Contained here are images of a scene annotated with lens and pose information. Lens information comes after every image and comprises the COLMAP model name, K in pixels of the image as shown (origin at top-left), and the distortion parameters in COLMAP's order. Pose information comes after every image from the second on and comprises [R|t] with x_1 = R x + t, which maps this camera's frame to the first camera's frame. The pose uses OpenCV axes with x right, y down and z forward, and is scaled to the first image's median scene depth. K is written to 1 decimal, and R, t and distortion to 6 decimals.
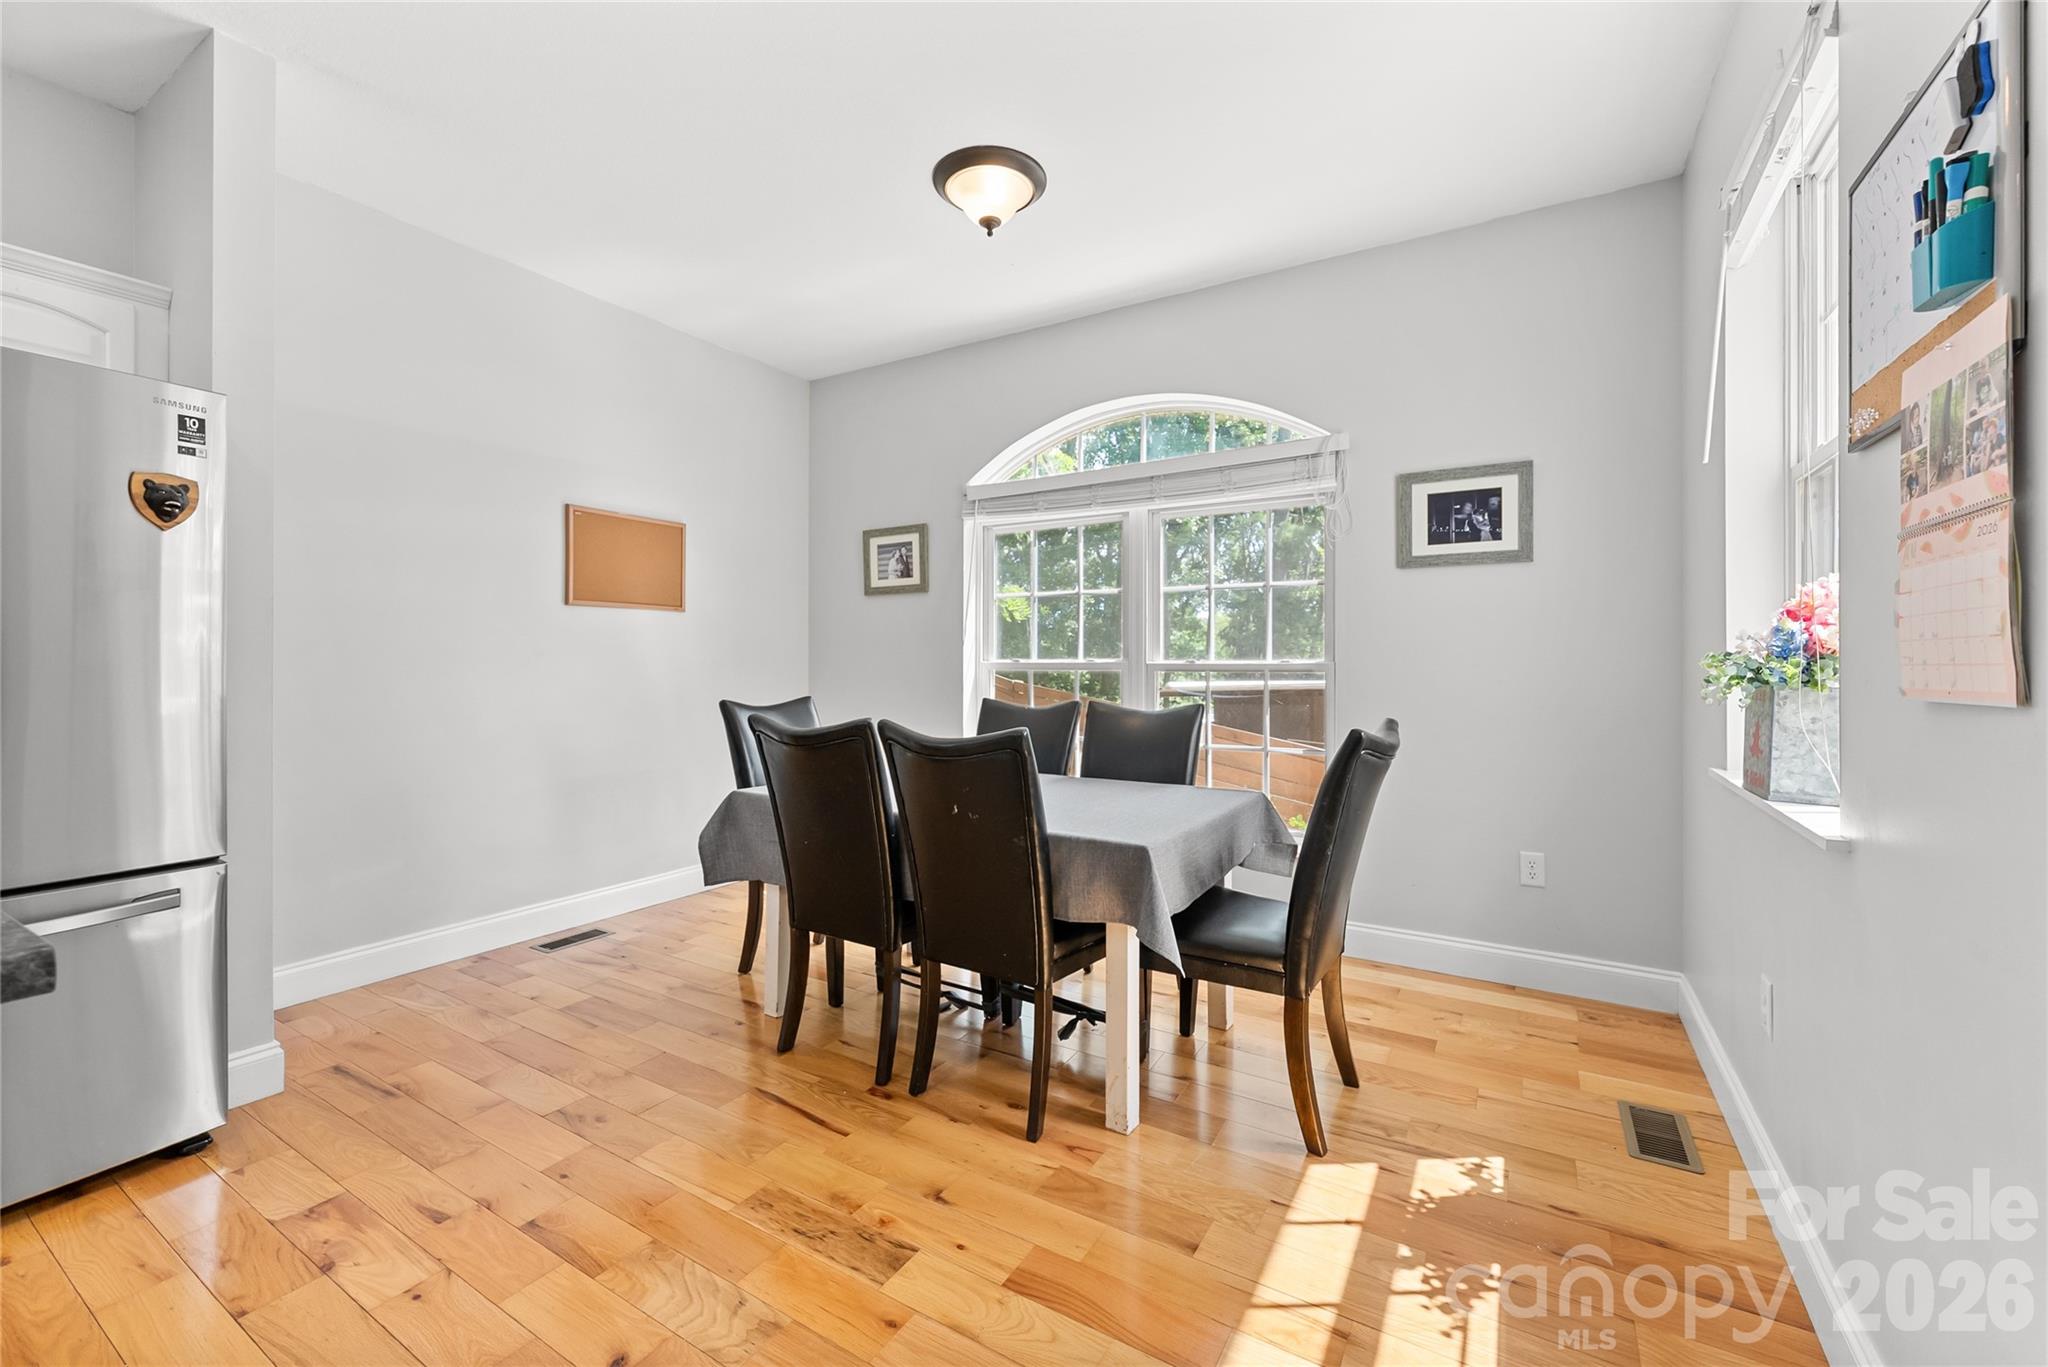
lens RADIAL K [[838.3, 0, 1028.8], [0, 838.3, 672.5], [0, 0, 1]] dist [-0.002172, -0.000452]
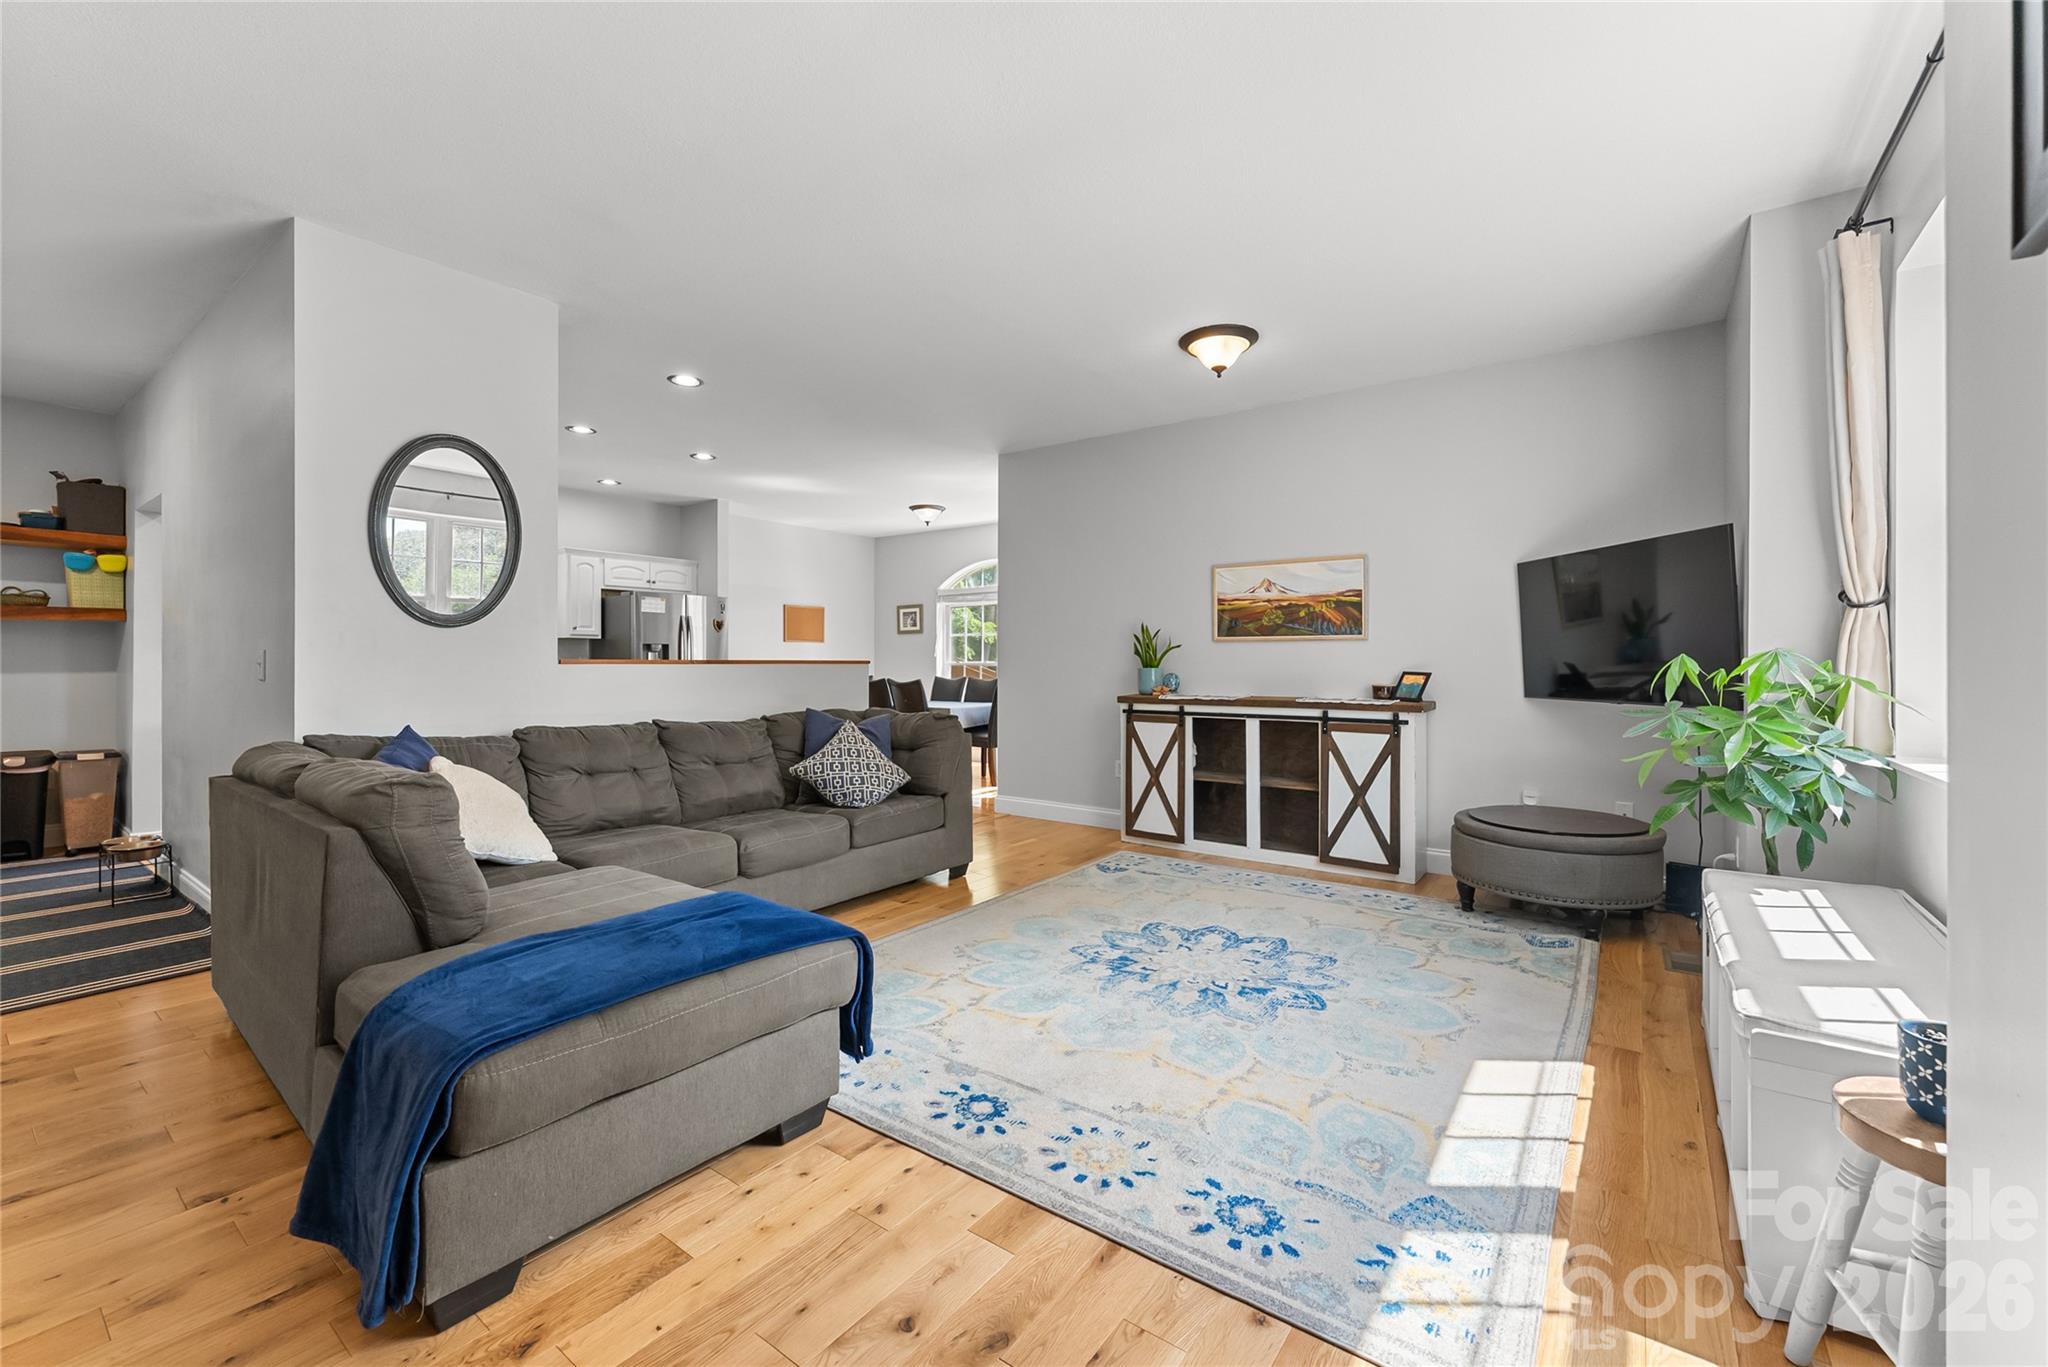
lens RADIAL K [[838.3, 0, 1028.8], [0, 838.3, 672.5], [0, 0, 1]] dist [-0.002172, -0.000452]
pose [[0.995587, -0.002245, -0.093818, 0.435986], [0.002232, 0.999997, -0.000250, 0.018190], [0.093818, 0.000040, 0.995589, -1.452276]]
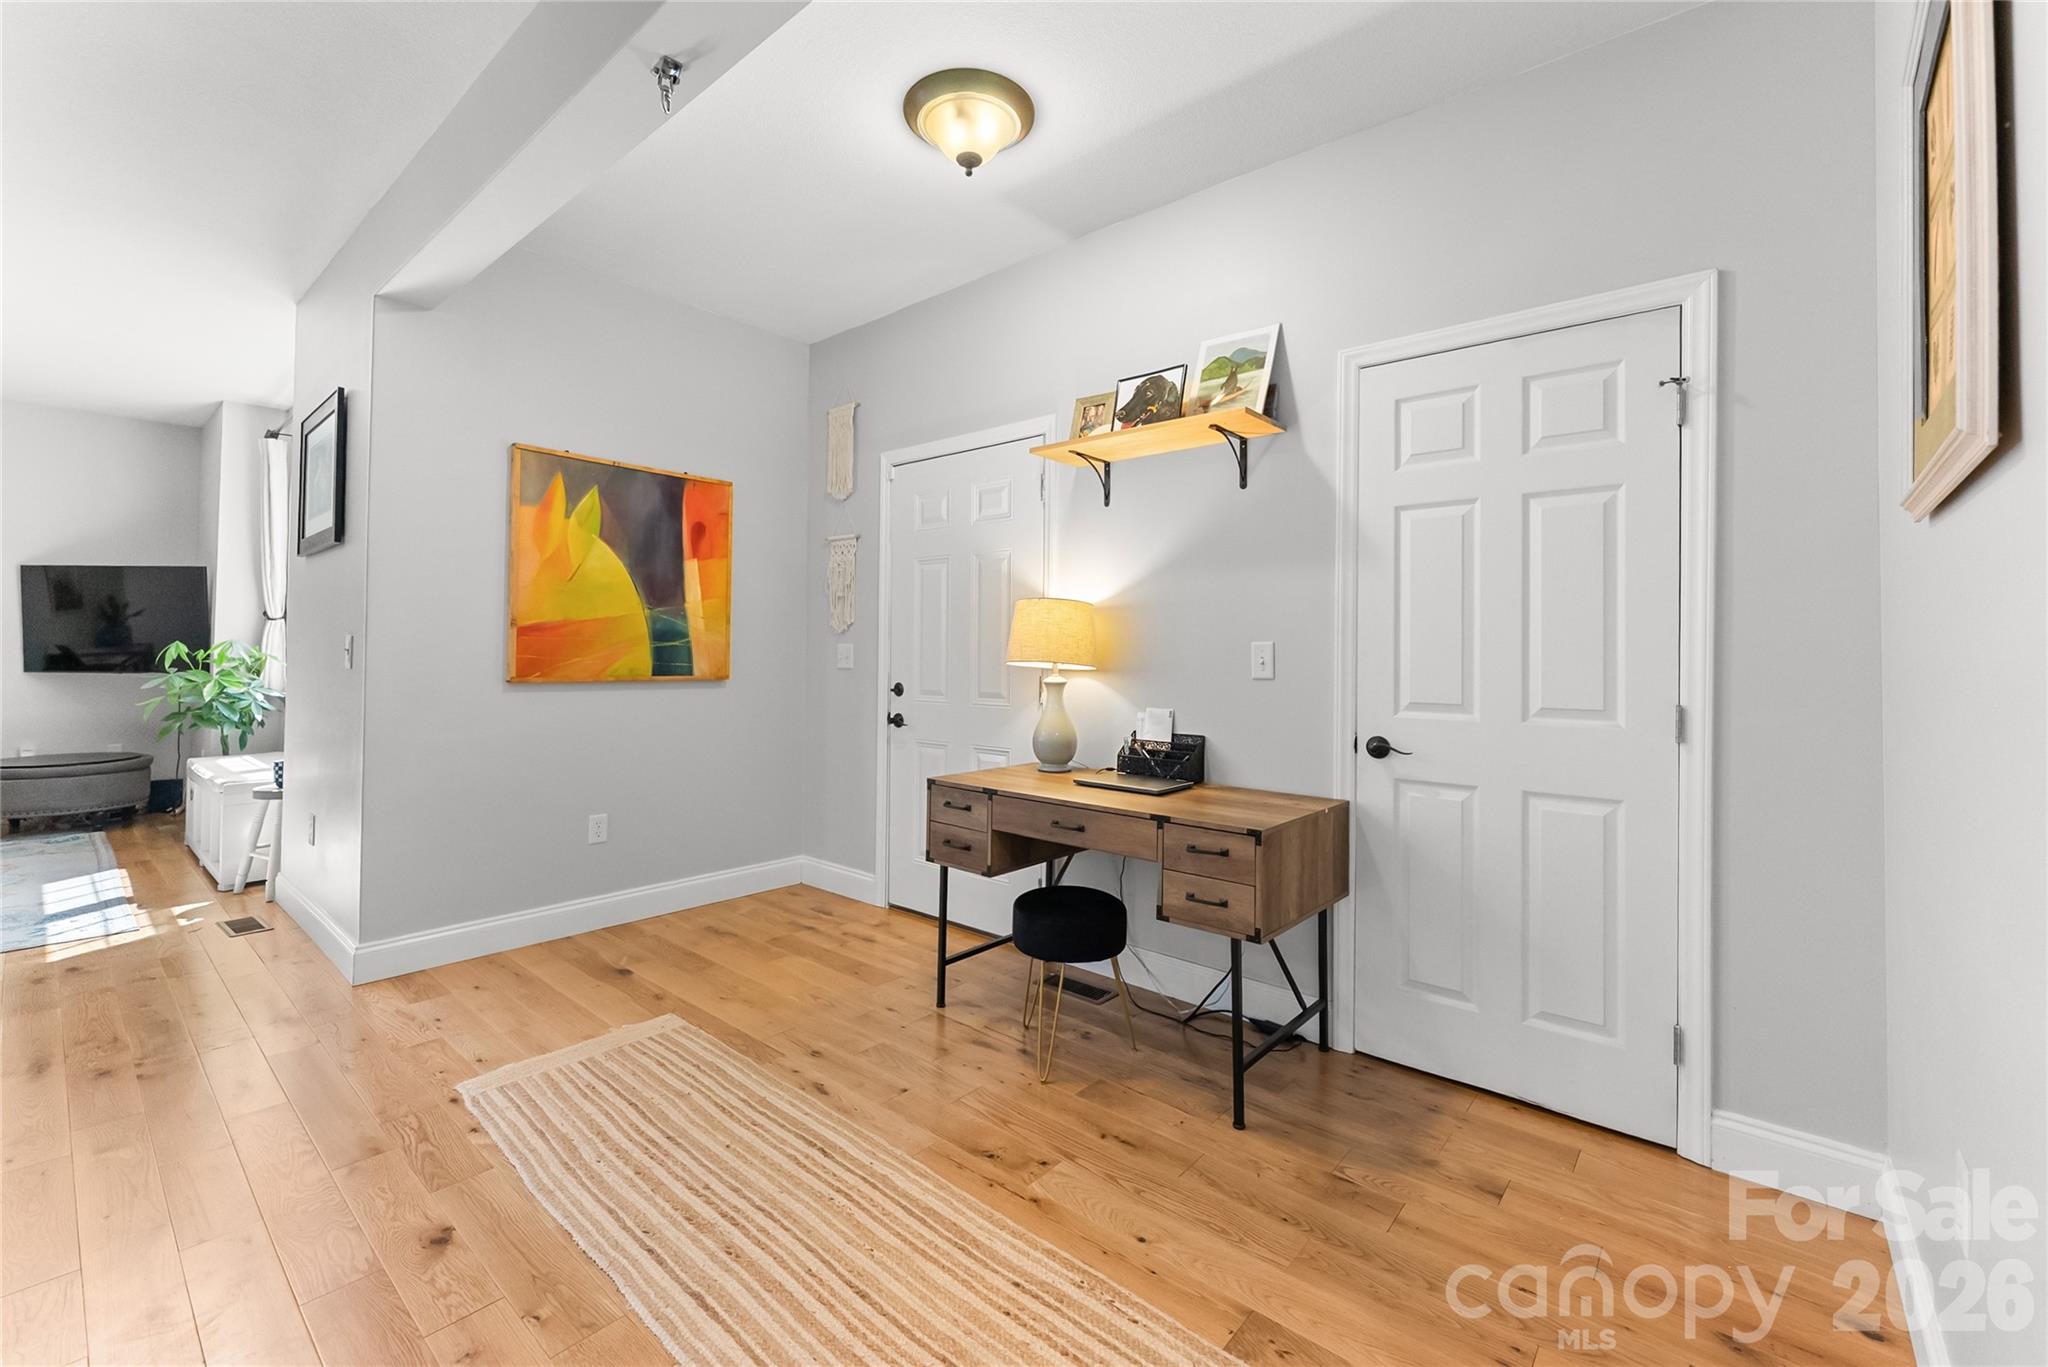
lens RADIAL K [[859.9, 0, 1021.7], [0, 859.9, 624.3], [0, 0, 1]] dist [-0.000570, -0.000056]
pose [[0.177337, 0.029403, 0.983711, -0.146917], [0.003043, 0.999532, -0.030424, 0.020912], [-0.984145, 0.008388, 0.177165, -2.200258]]
